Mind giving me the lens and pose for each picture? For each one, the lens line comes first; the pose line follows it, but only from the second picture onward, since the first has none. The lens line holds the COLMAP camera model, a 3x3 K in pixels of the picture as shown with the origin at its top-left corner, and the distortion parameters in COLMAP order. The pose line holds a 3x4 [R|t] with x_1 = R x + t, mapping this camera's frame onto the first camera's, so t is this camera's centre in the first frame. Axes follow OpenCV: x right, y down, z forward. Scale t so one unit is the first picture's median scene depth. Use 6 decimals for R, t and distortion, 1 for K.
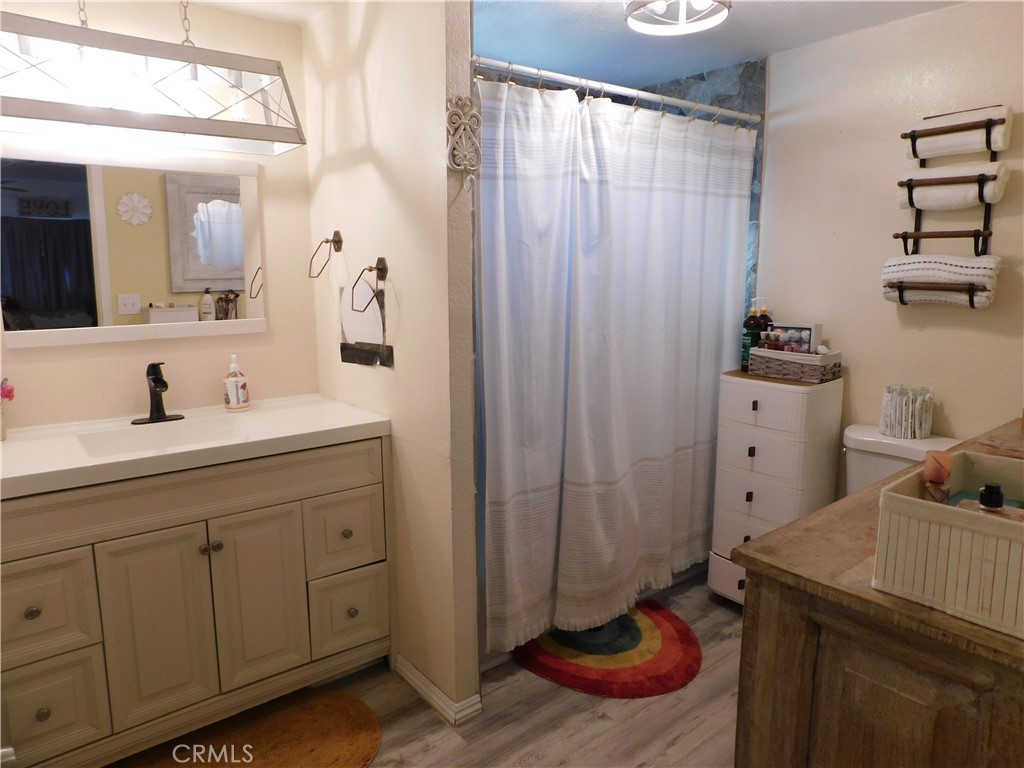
lens RADIAL K [[675.1, 0, 512.9], [0, 675.1, 379.7], [0, 0, 1]] dist [-0.068811, 0.053228]
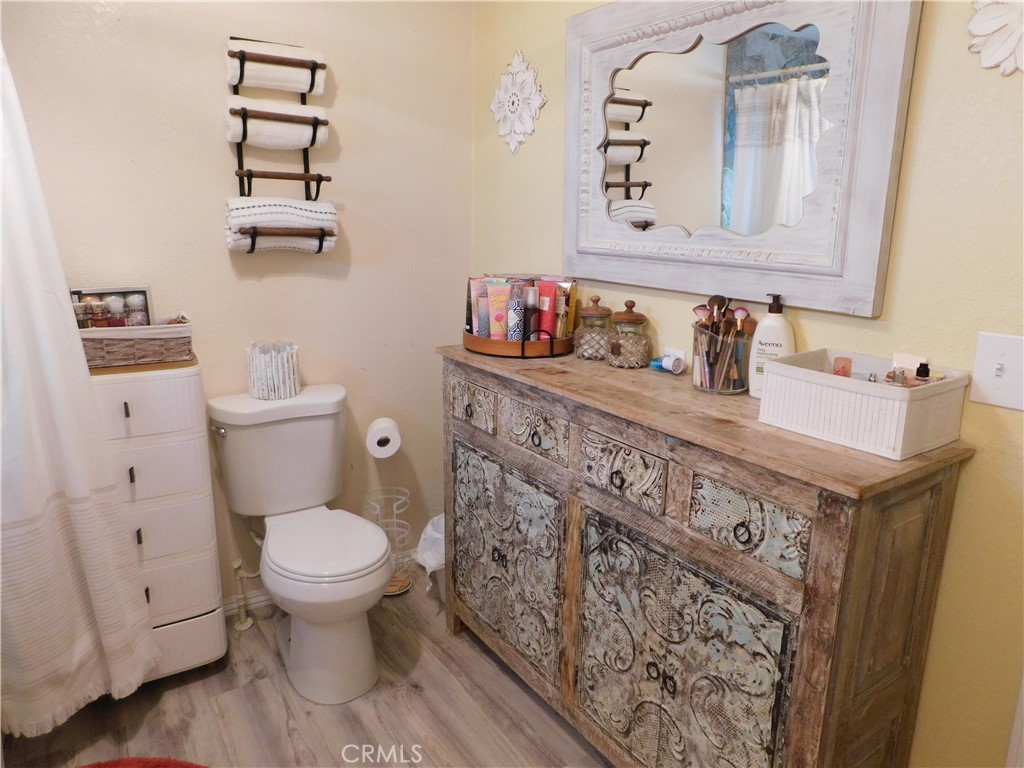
lens RADIAL K [[675.1, 0, 512.6], [0, 675.1, 380.8], [0, 0, 1]] dist [-0.068811, 0.053228]
pose [[0.084861, -0.218509, 0.972138, -0.290780], [0.138642, 0.968756, 0.205647, -0.084010], [-0.986700, 0.117328, 0.112504, 0.583077]]
